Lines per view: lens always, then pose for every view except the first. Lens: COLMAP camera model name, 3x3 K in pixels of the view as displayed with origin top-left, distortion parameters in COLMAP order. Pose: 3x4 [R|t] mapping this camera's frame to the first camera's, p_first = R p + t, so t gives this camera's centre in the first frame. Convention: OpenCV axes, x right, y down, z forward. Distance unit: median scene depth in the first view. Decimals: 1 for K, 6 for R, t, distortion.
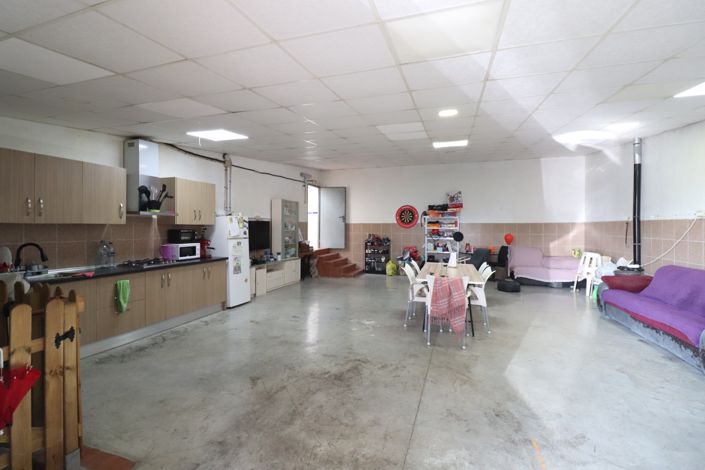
lens RADIAL K [[331.6, 0, 347.7], [0, 331.6, 230.4], [0, 0, 1]] dist [-0.009401, -0.008730]
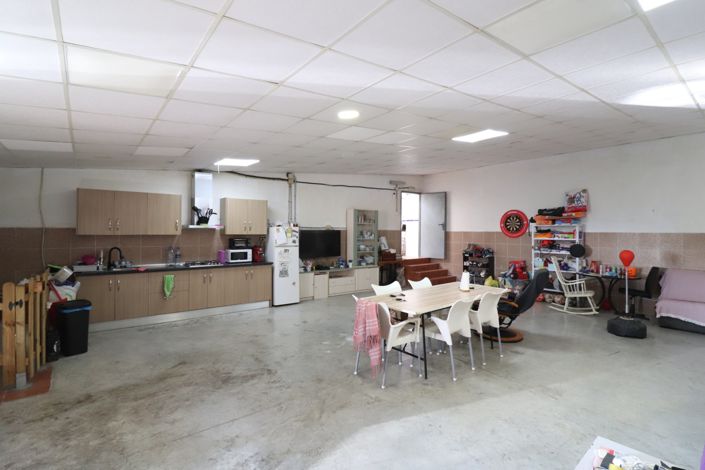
lens RADIAL K [[331.6, 0, 348.4], [0, 331.6, 228.9], [0, 0, 1]] dist [-0.009401, -0.008730]
pose [[0.835937, 0.000400, -0.548825, 0.601487], [-0.010147, 0.999840, -0.014727, -0.026705], [0.548732, 0.017880, 0.835807, 0.199687]]
